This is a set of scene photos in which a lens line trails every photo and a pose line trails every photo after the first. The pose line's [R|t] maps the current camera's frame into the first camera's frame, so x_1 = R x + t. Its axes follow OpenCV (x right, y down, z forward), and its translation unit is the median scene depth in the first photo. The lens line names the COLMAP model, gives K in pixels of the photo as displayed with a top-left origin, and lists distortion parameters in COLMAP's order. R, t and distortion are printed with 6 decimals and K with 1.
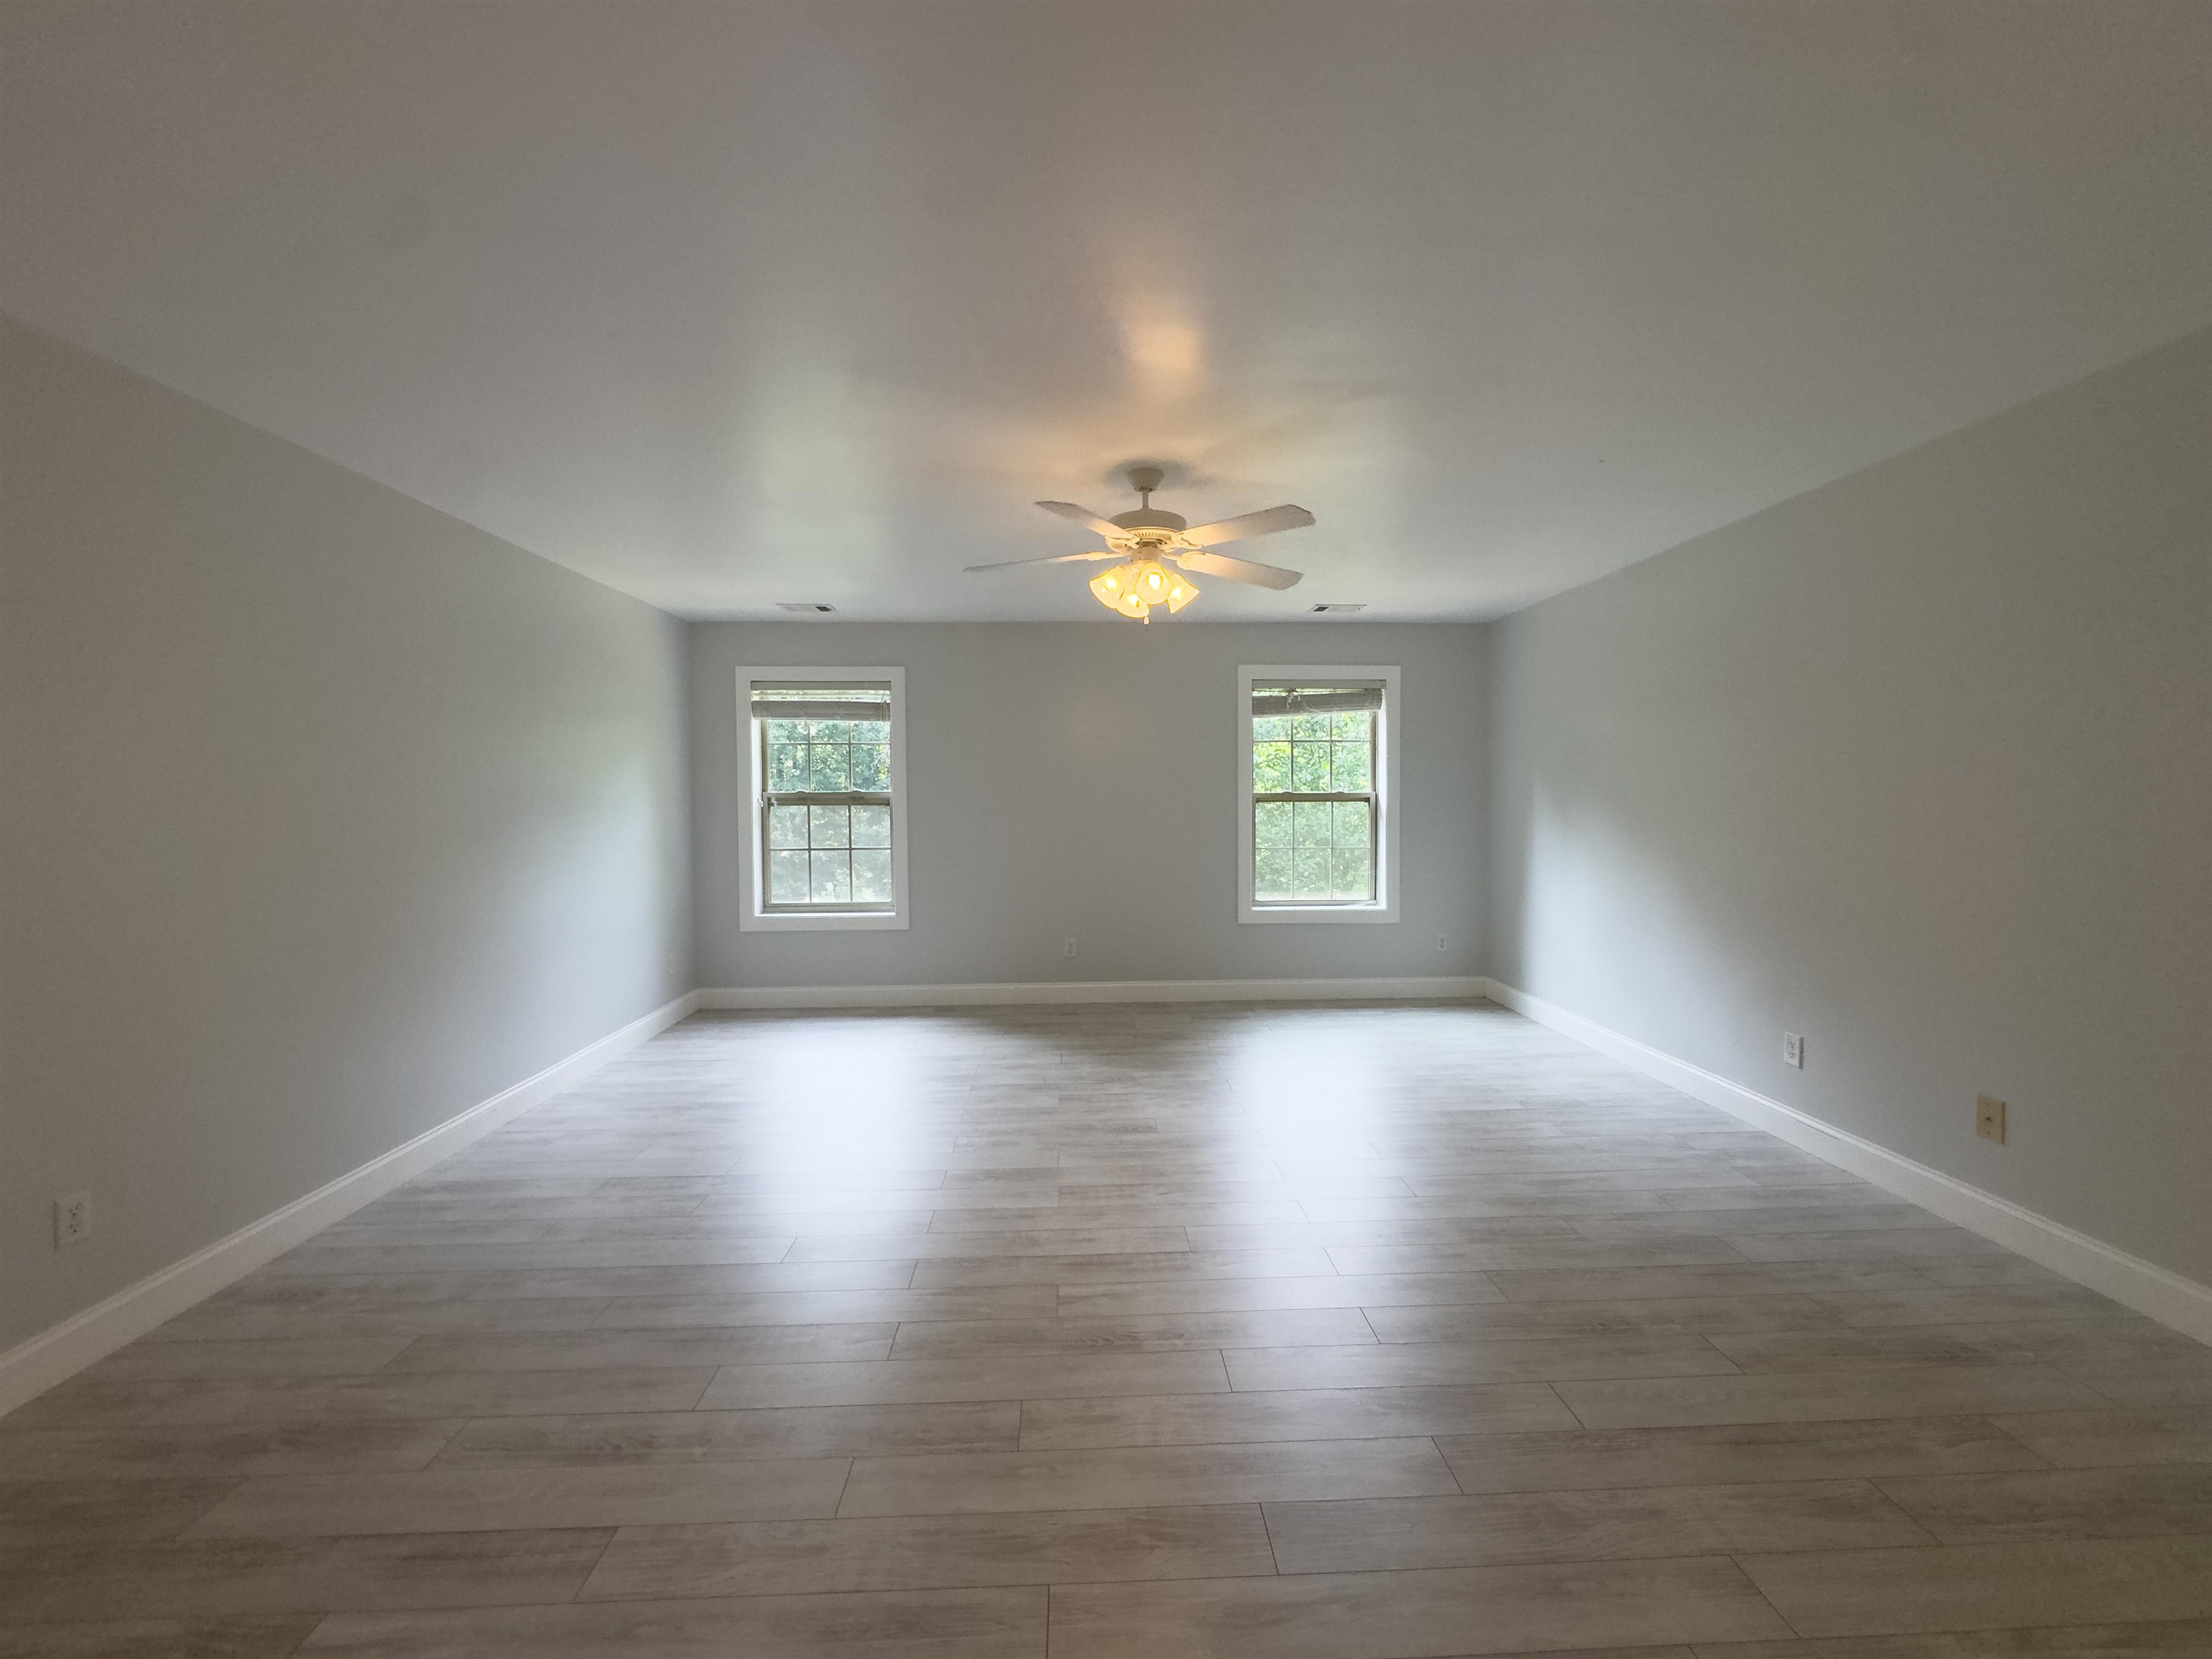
lens RADIAL K [[881.4, 0, 1111.4], [0, 881.4, 823.2], [0, 0, 1]] dist [-0.003455, -0.000238]
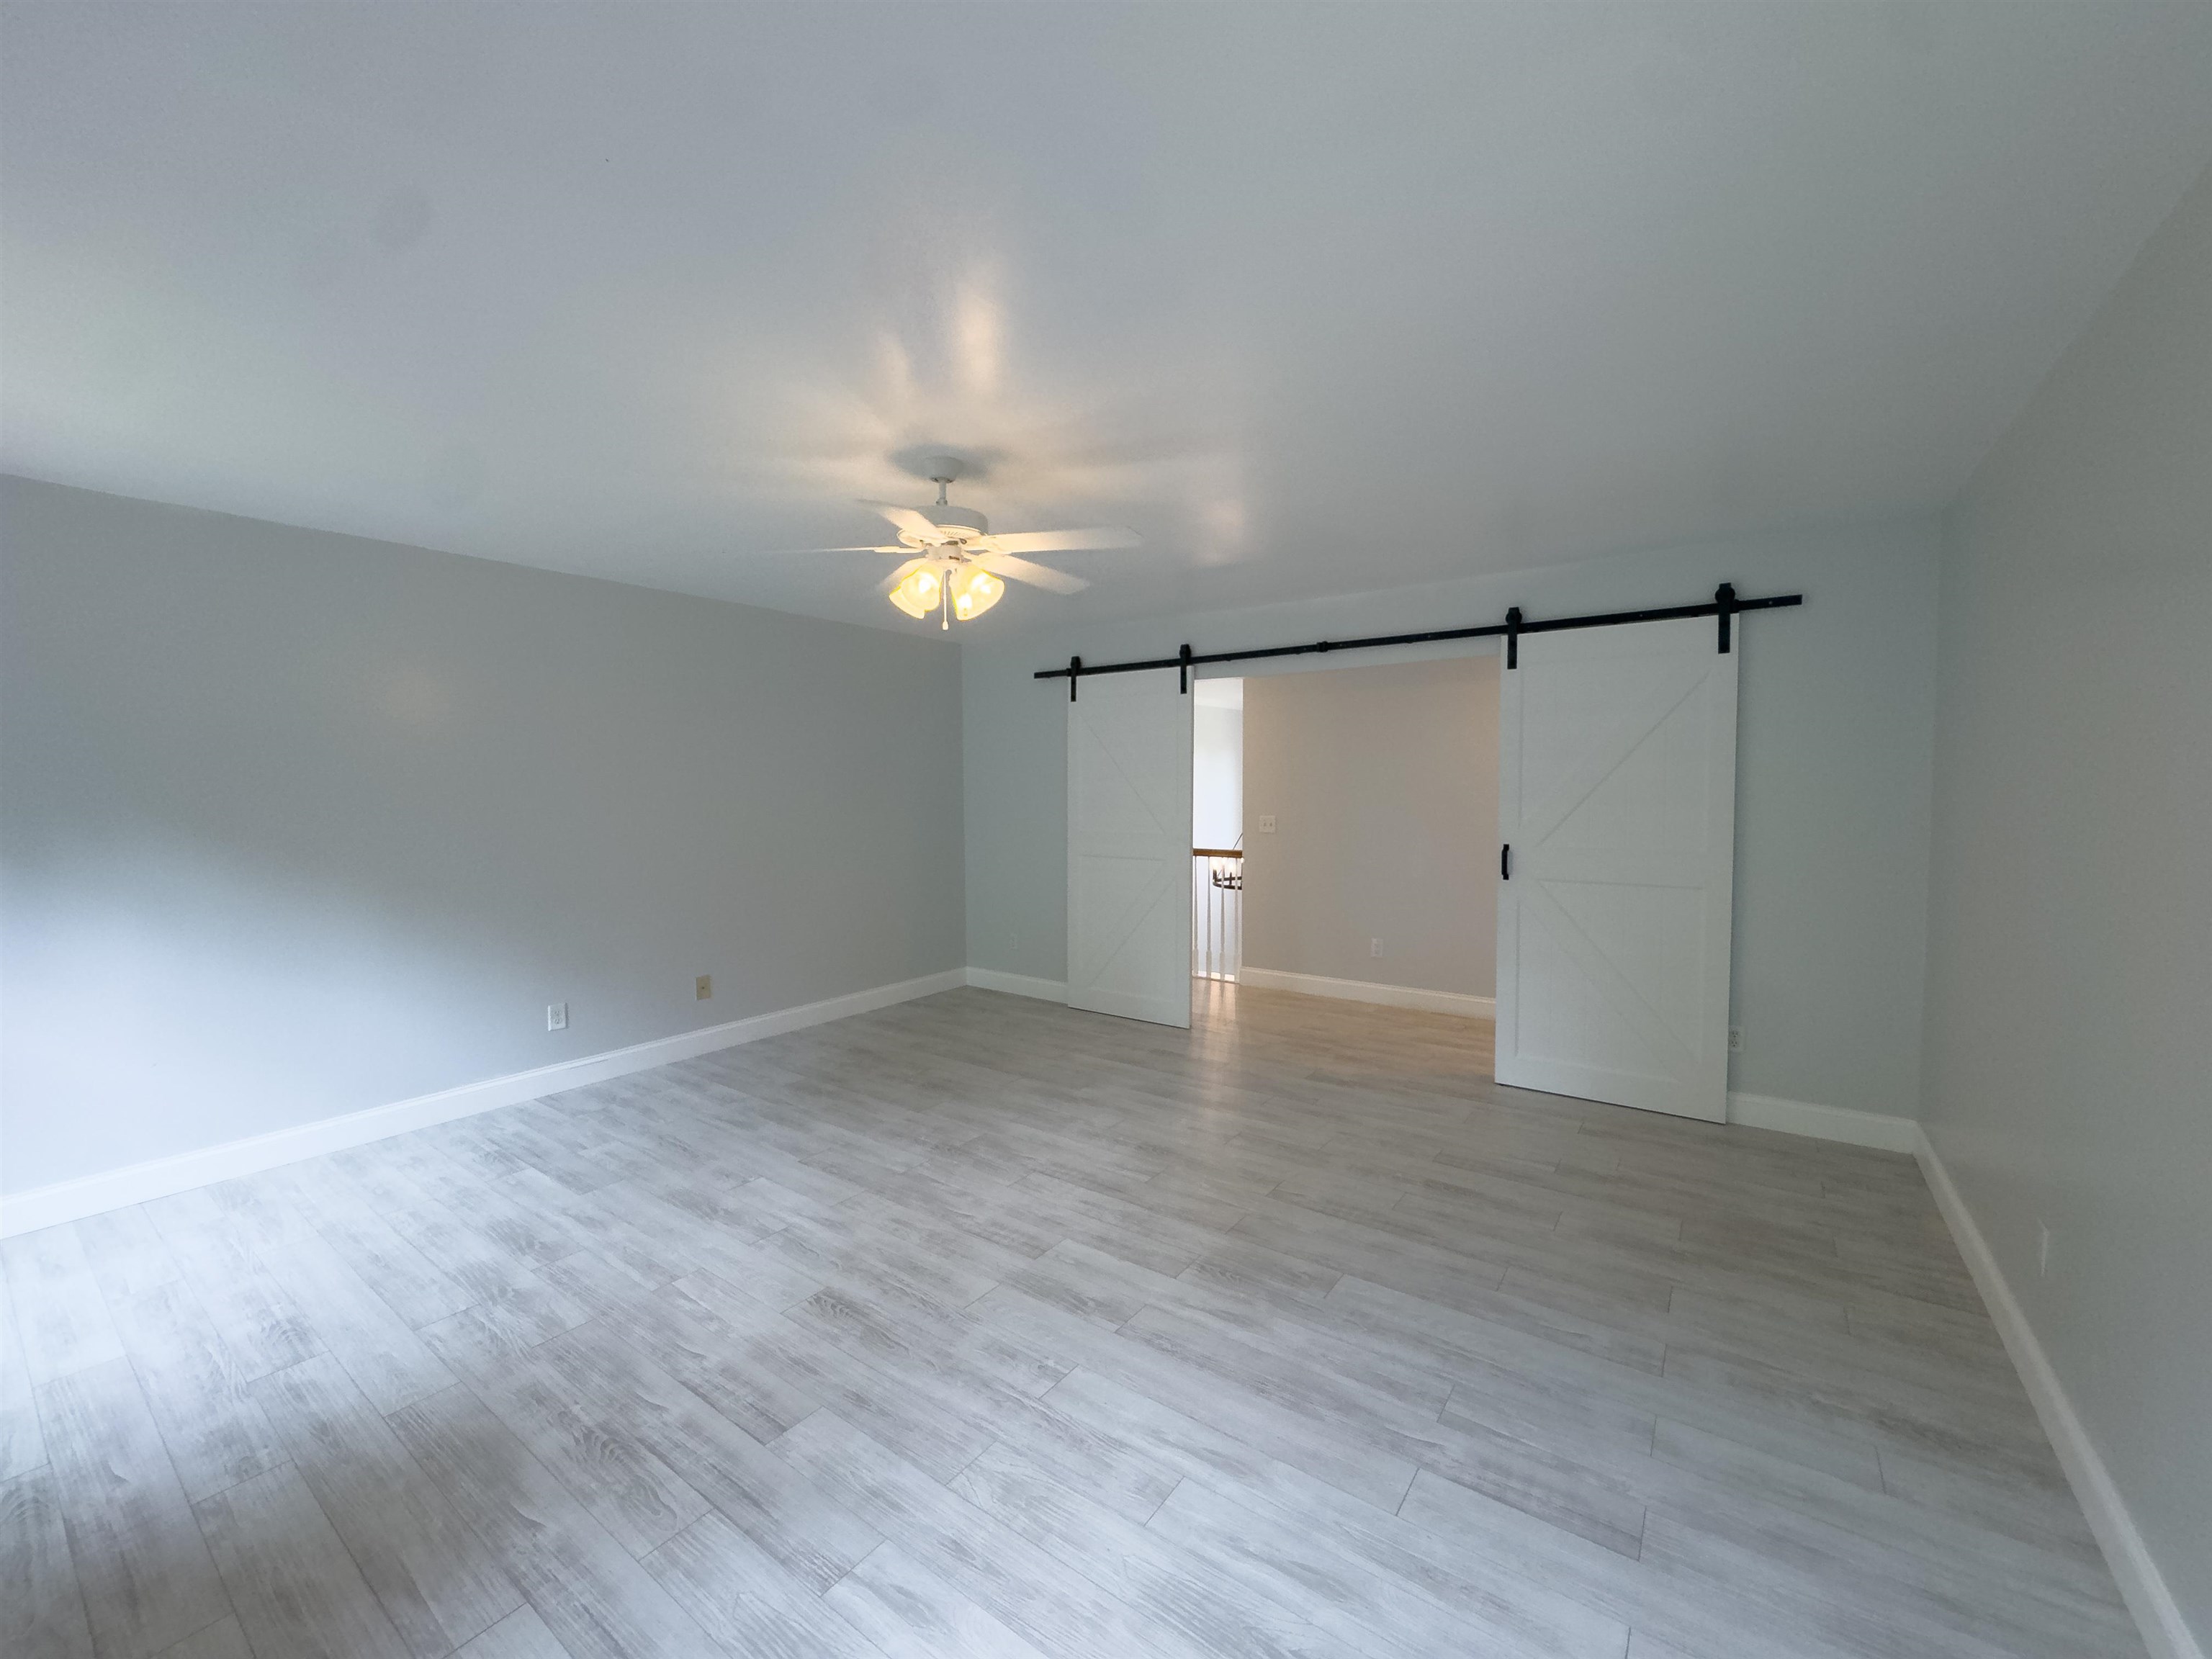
lens RADIAL K [[881.4, 0, 1114.8], [0, 881.4, 828.8], [0, 0, 1]] dist [-0.003455, -0.000238]
pose [[-0.788033, -0.019170, 0.615334, -0.633989], [0.032737, 0.996796, 0.072979, -0.074519], [-0.614761, 0.077654, -0.784881, 1.556058]]
